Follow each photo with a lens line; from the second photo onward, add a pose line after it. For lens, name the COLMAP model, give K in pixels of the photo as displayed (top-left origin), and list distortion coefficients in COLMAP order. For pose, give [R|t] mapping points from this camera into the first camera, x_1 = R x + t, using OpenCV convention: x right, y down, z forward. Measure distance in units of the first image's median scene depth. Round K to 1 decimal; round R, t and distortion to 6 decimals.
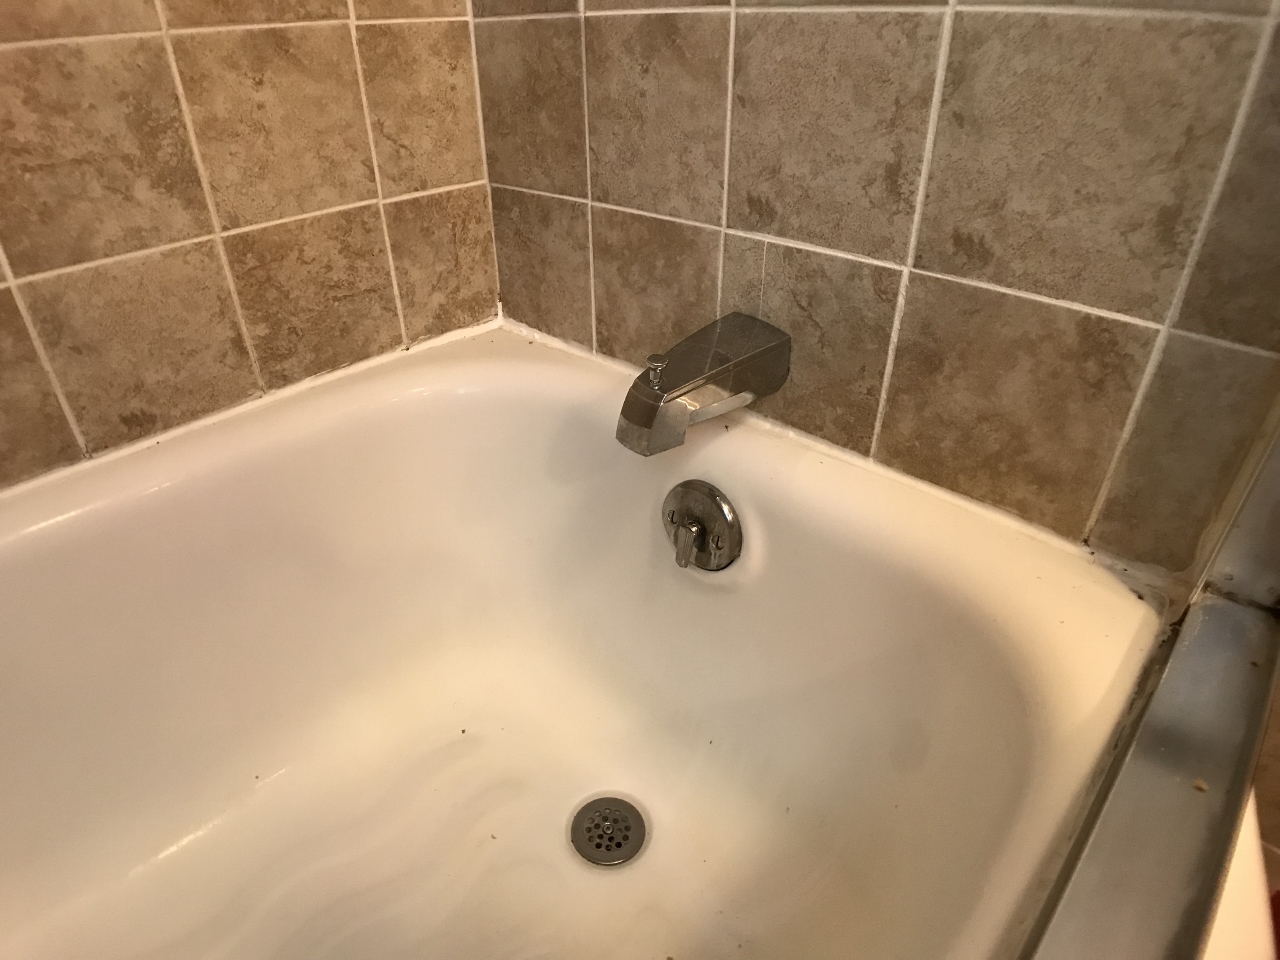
lens RADIAL K [[741.5, 0, 640.0], [0, 741.5, 480.0], [0, 0, 1]] dist [-0.100667, 0.024670]
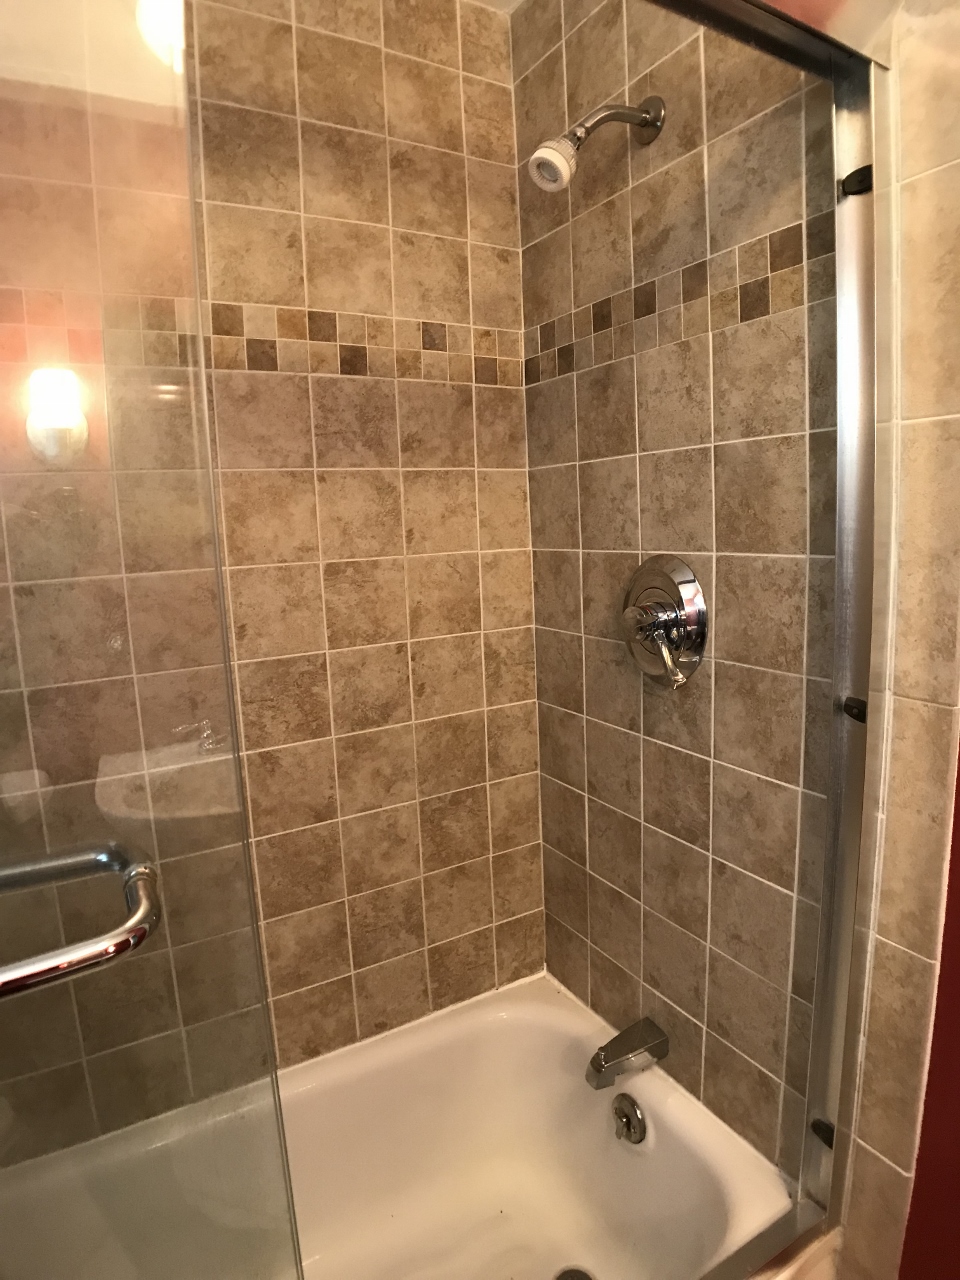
lens RADIAL K [[741.5, 0, 490.7], [0, 741.5, 635.7], [0, 0, 1]] dist [-0.100667, 0.024670]
pose [[0.961666, 0.010549, -0.274020, 0.242187], [-0.117805, 0.918245, -0.378085, -0.383762], [0.247629, 0.395872, 0.884288, -1.391749]]
